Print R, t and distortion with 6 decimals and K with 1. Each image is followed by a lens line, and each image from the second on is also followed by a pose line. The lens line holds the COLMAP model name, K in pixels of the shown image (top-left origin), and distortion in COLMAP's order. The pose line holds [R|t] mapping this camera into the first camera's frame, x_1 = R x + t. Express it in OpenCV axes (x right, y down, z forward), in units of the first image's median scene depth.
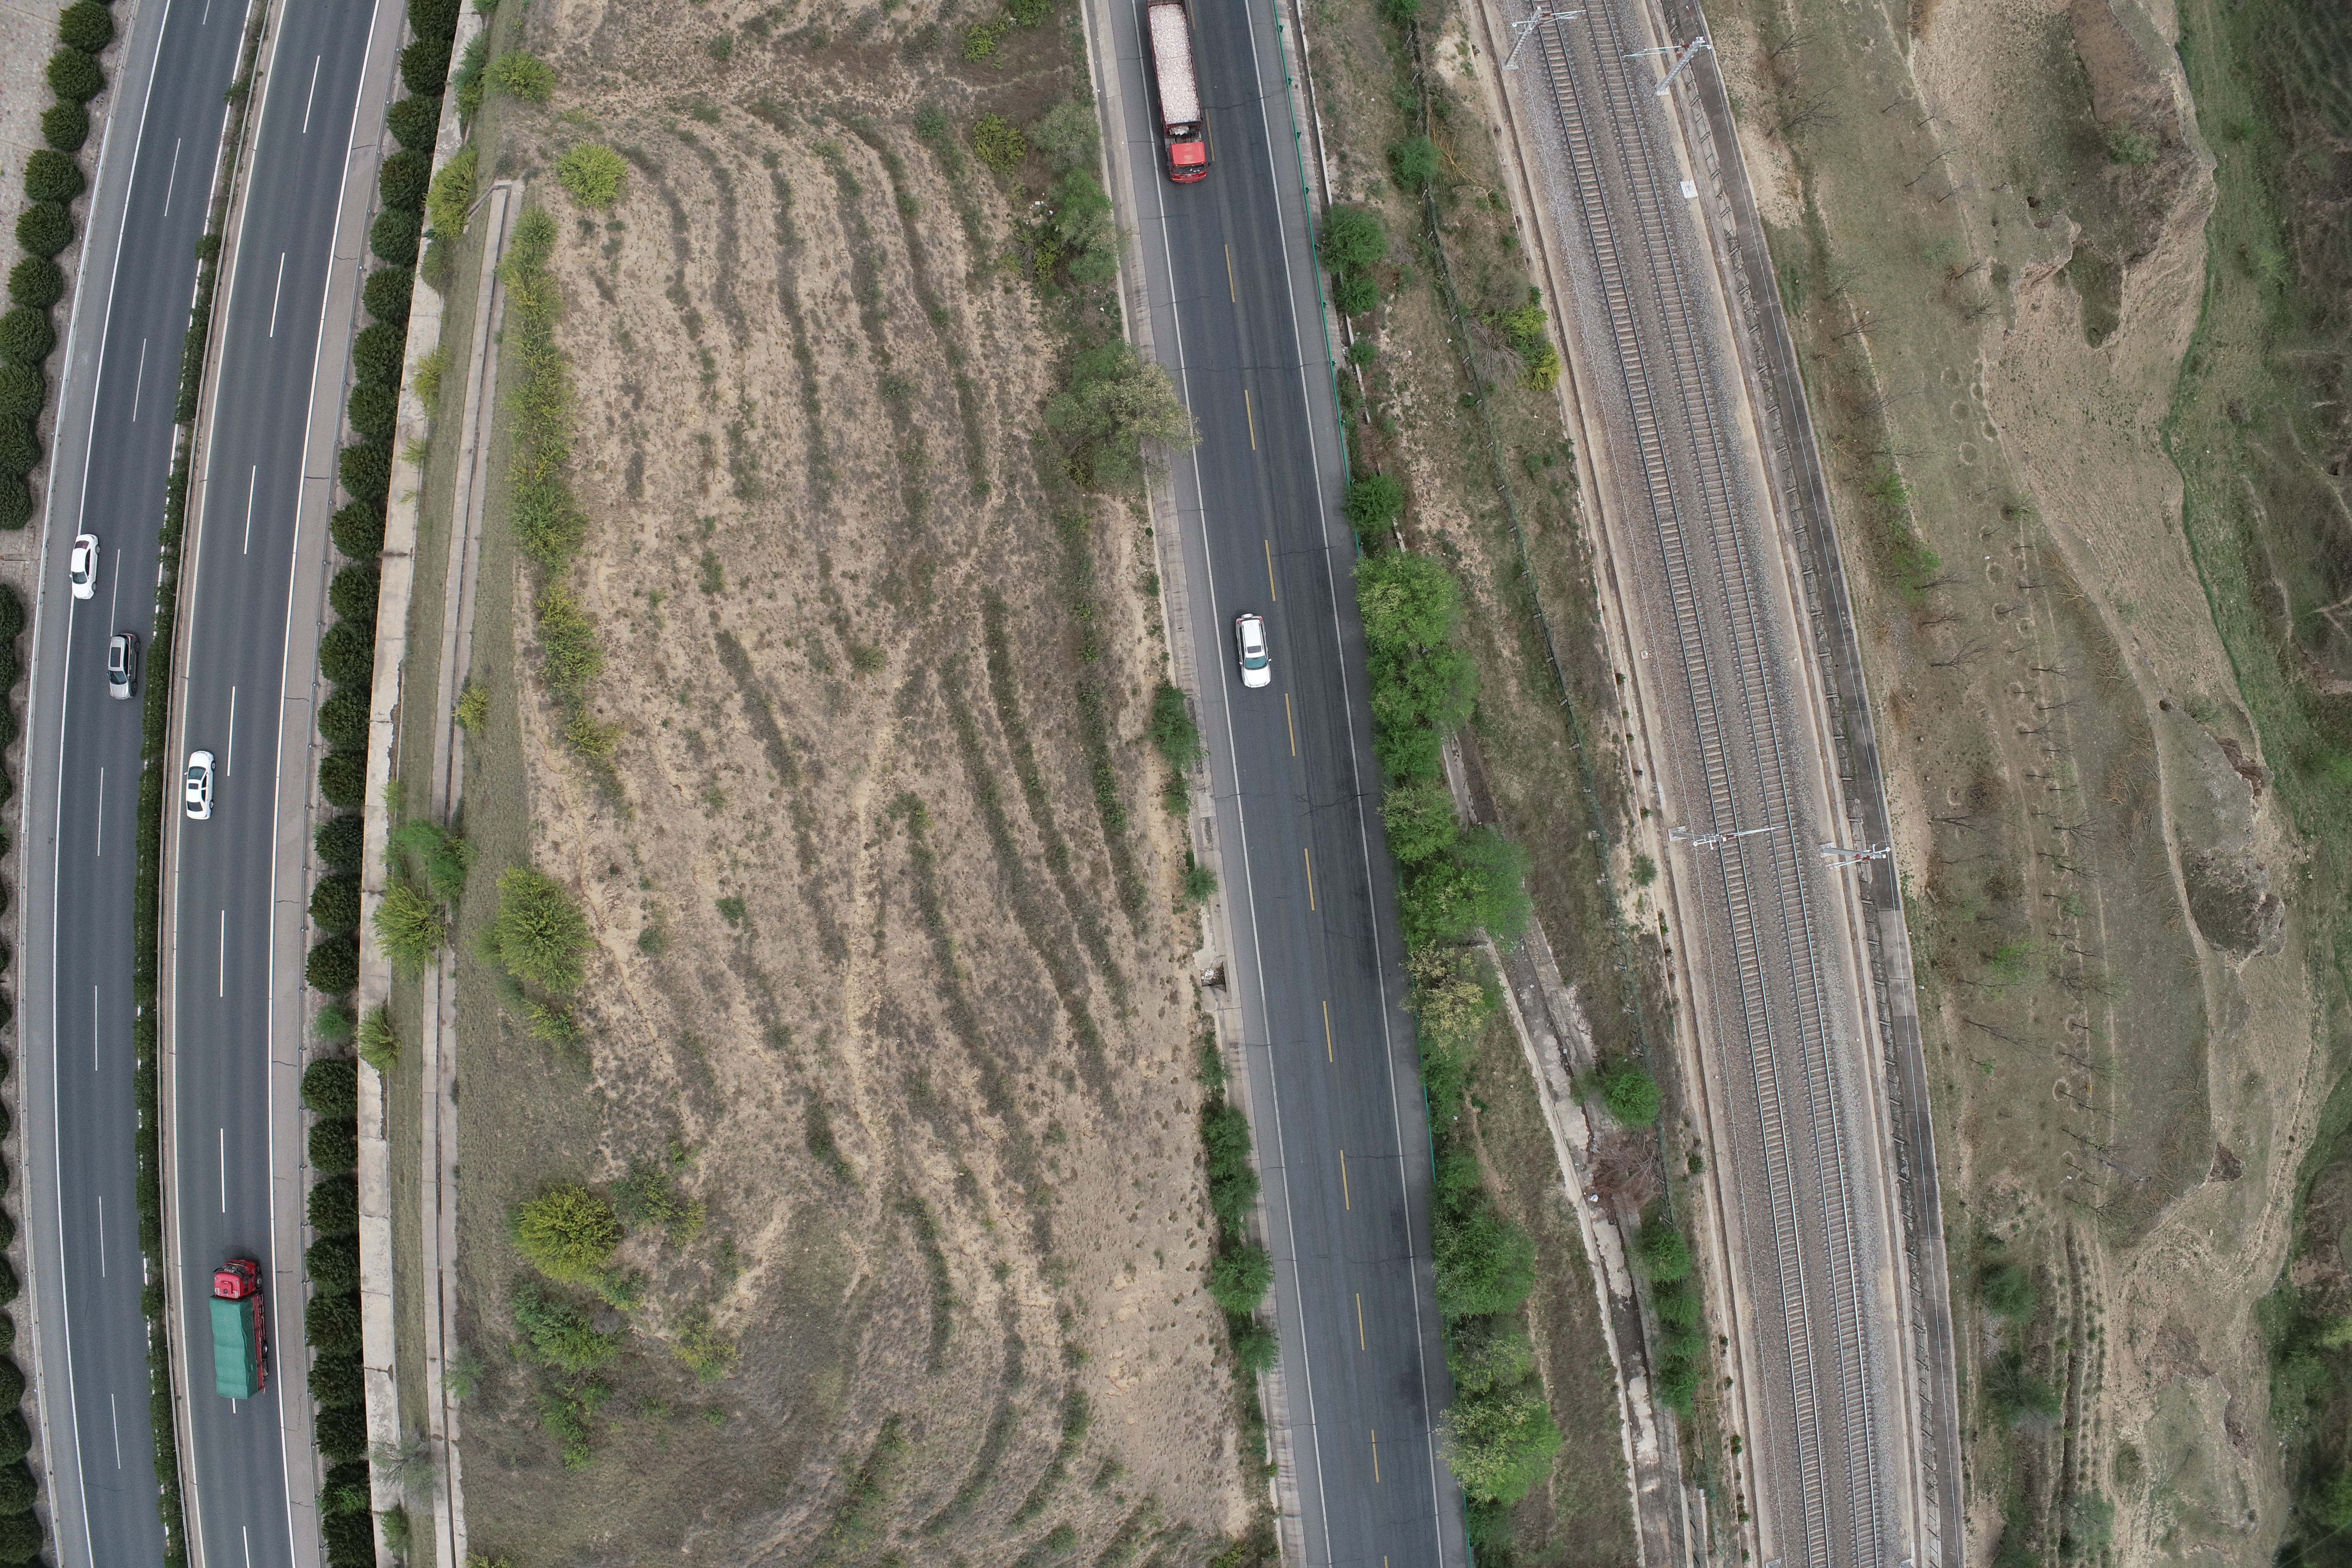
lens RADIAL K [[1641.0, 0, 1172.0], [0, 1641.0, 774.4], [0, 0, 1]] dist [-0.241702, 0.073391]
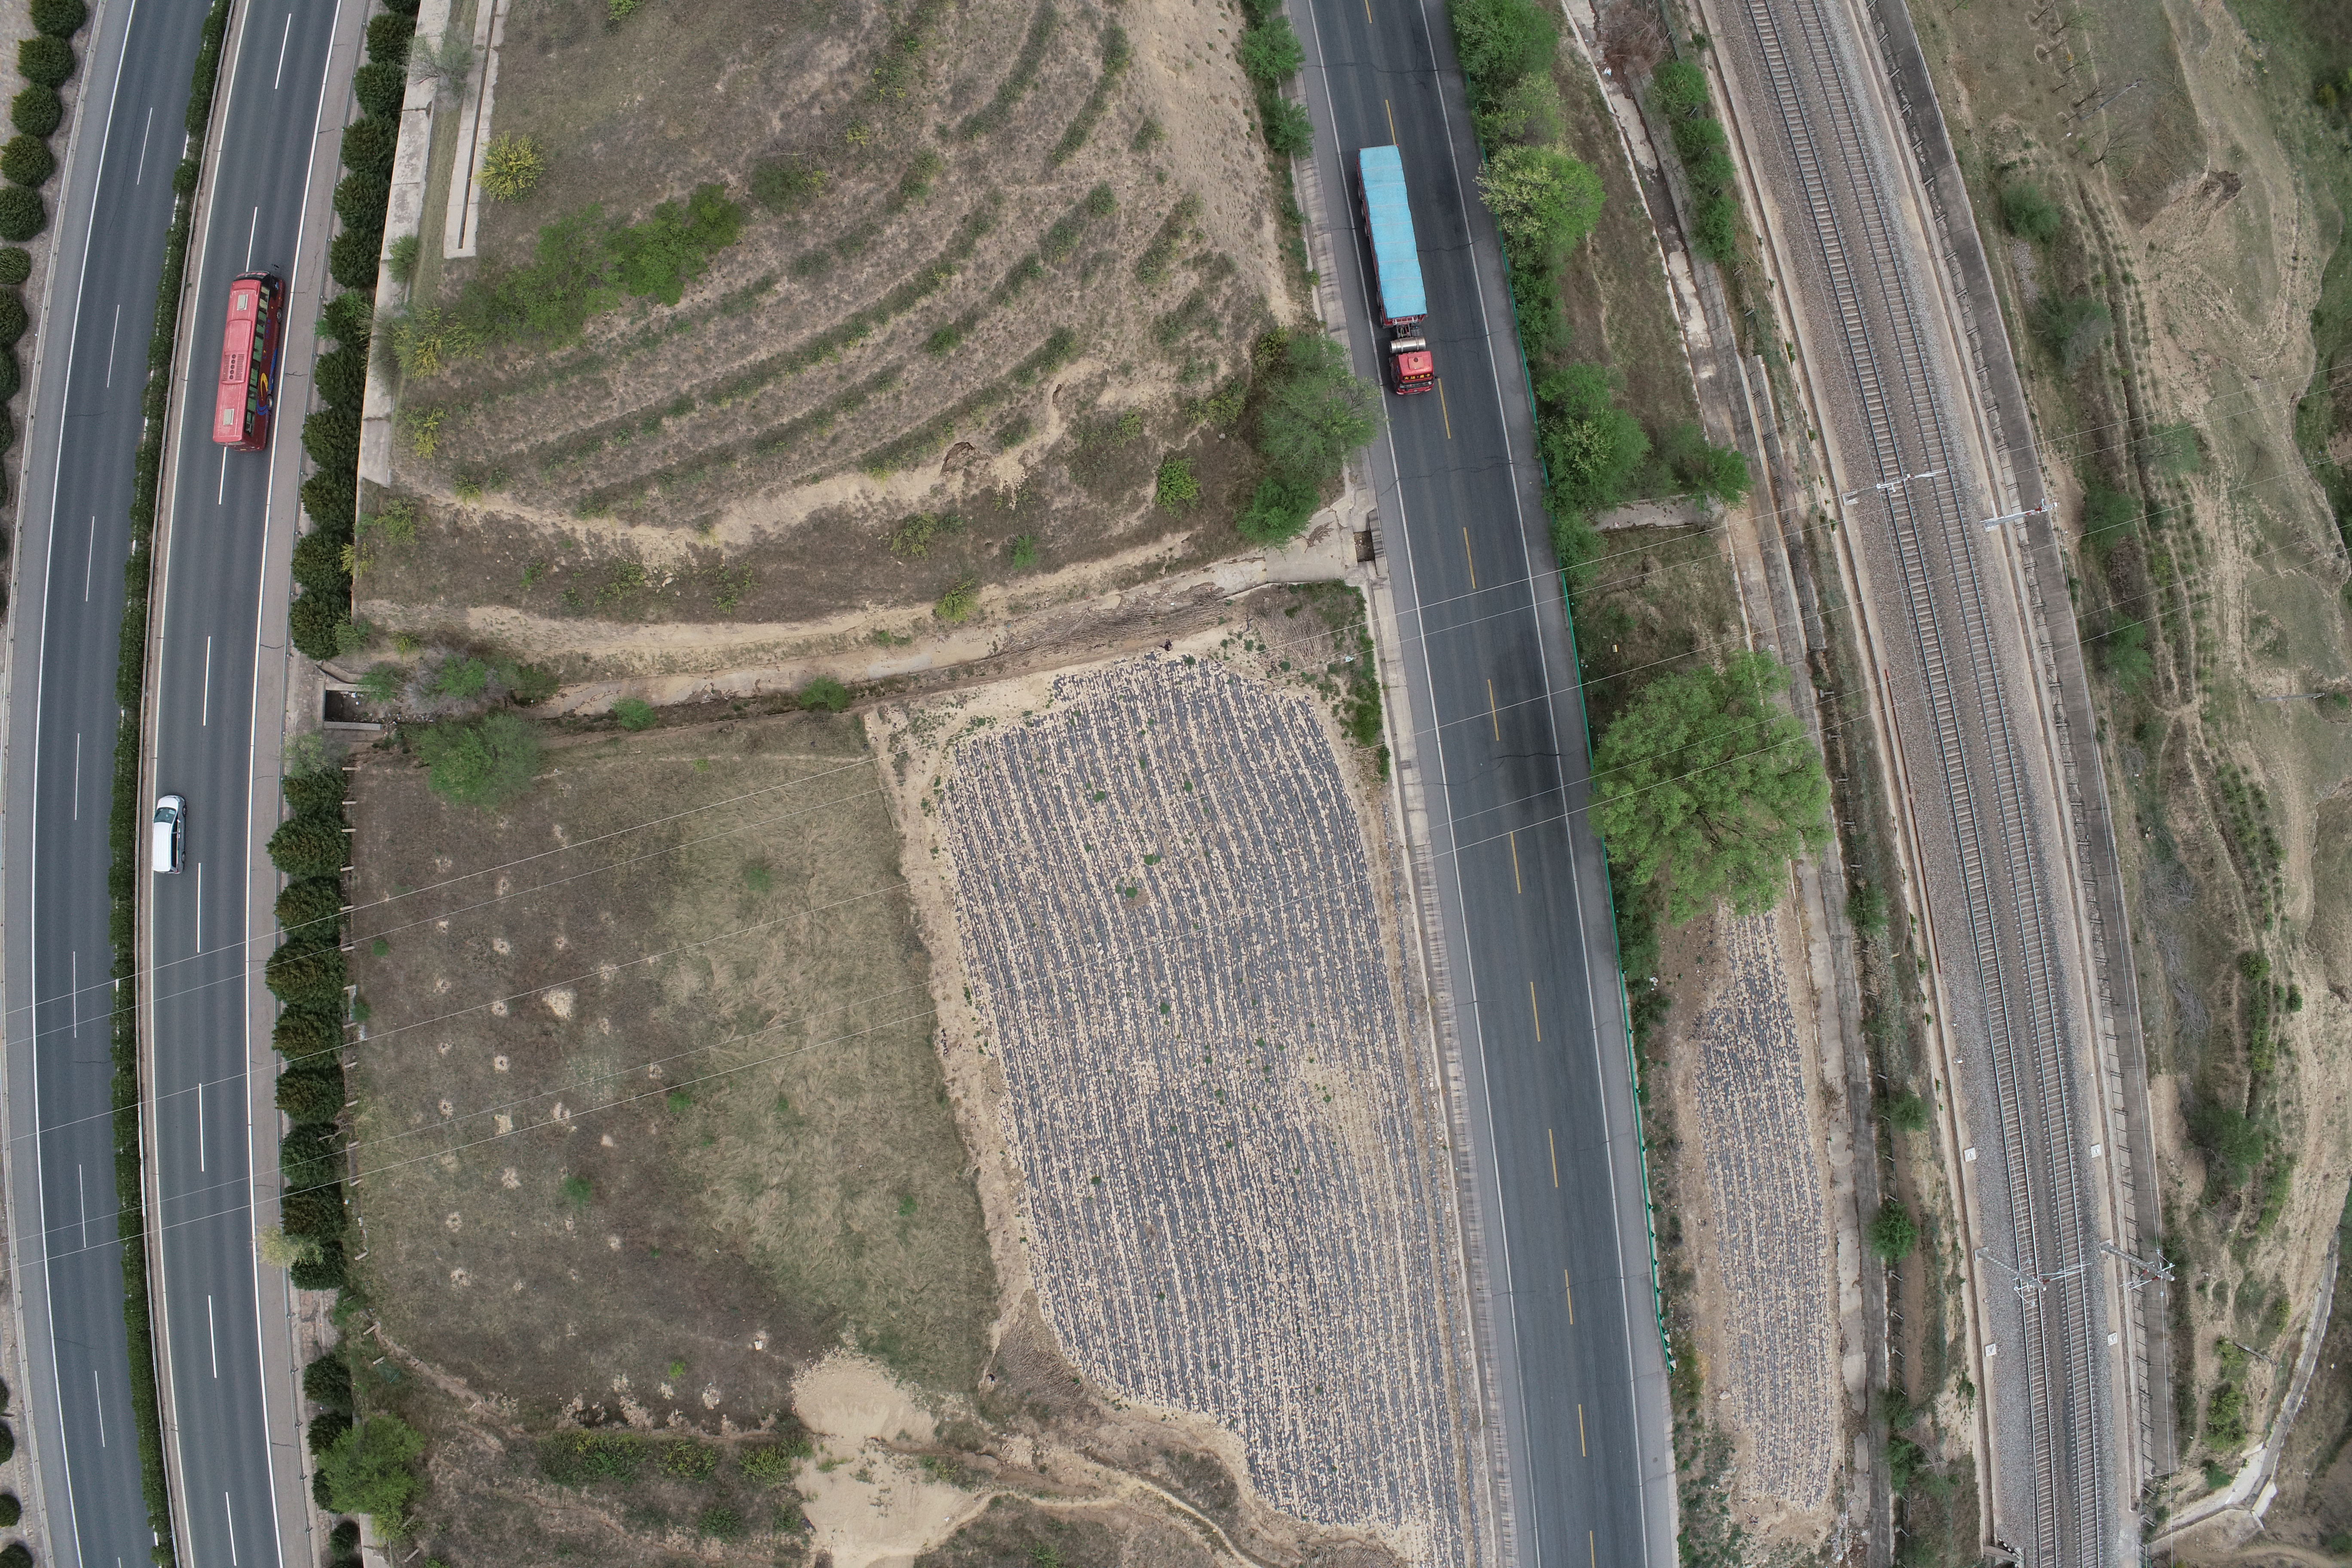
lens RADIAL K [[1641.0, 0, 1172.1], [0, 1641.0, 775.9], [0, 0, 1]] dist [-0.241702, 0.073391]
pose [[0.999724, -0.023300, 0.002971, -0.034113], [0.023459, 0.996817, -0.076189, 0.829383], [-0.001186, 0.076237, 0.997089, 0.034329]]
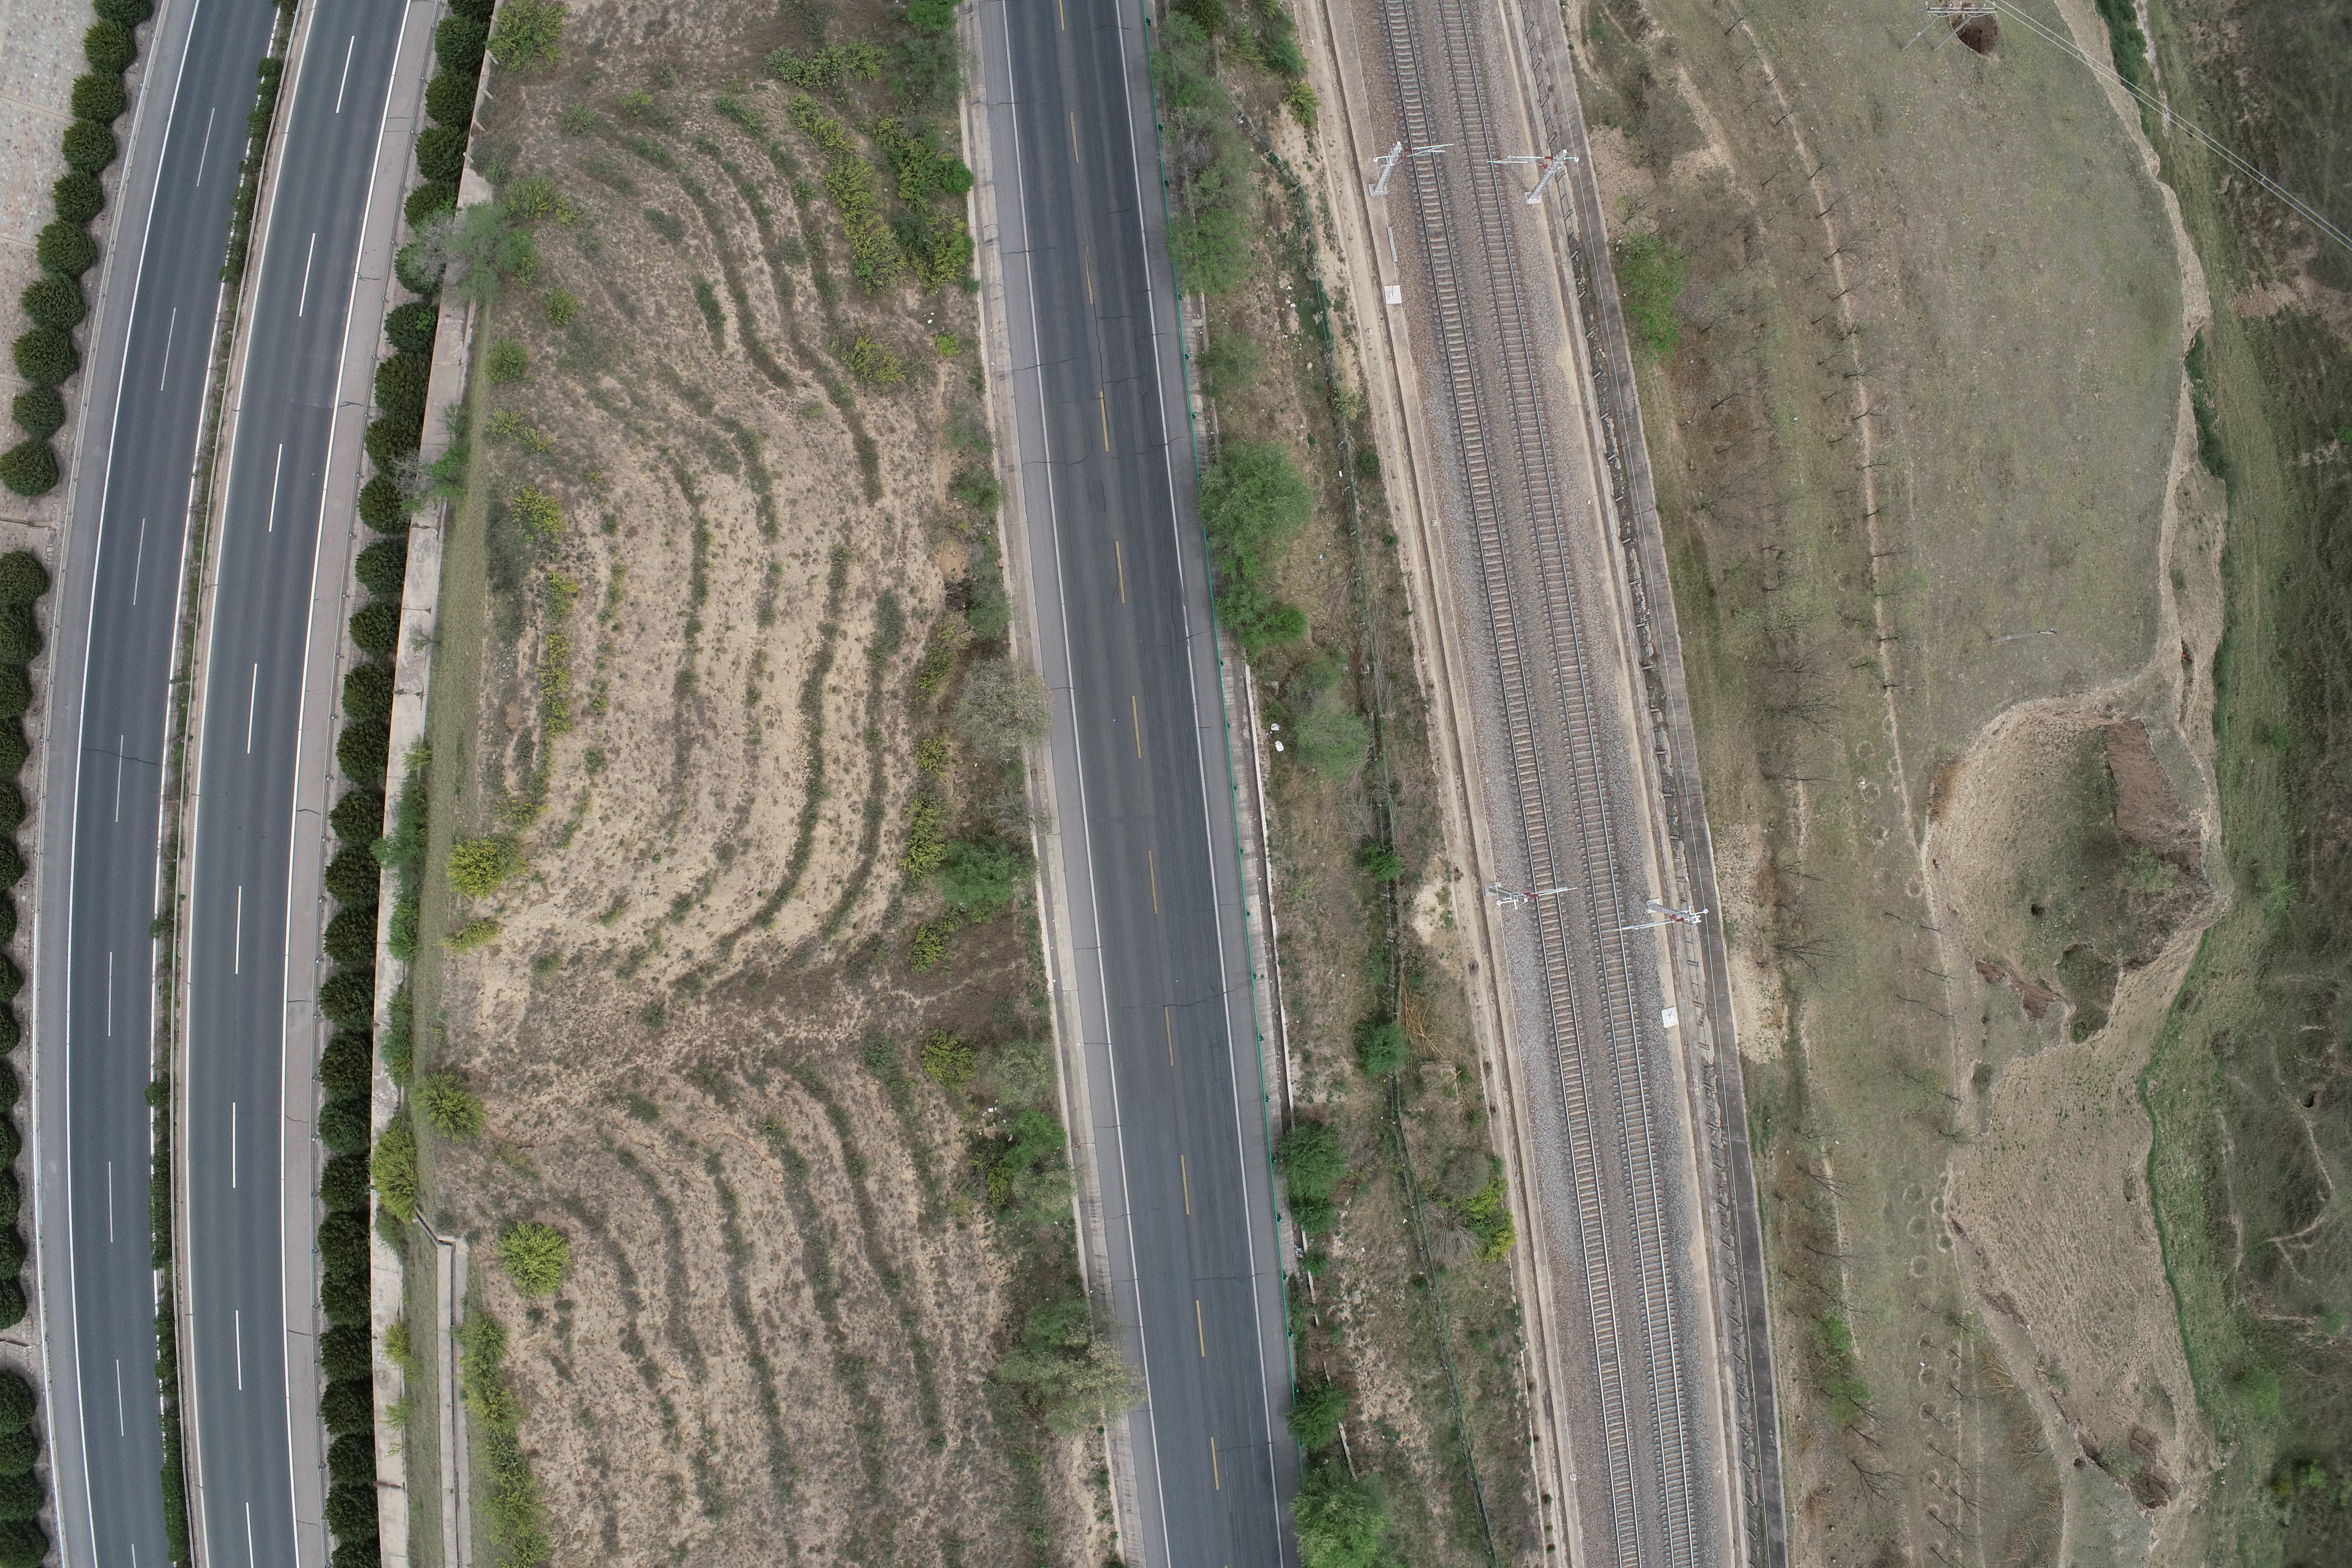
lens RADIAL K [[1641.0, 0, 1164.5], [0, 1641.0, 777.5], [0, 0, 1]] dist [-0.241702, 0.073391]
pose [[0.999751, 0.021307, -0.006565, 0.024456], [-0.020887, 0.998066, 0.058554, -0.620043], [0.007800, -0.058403, 0.998263, 0.017008]]
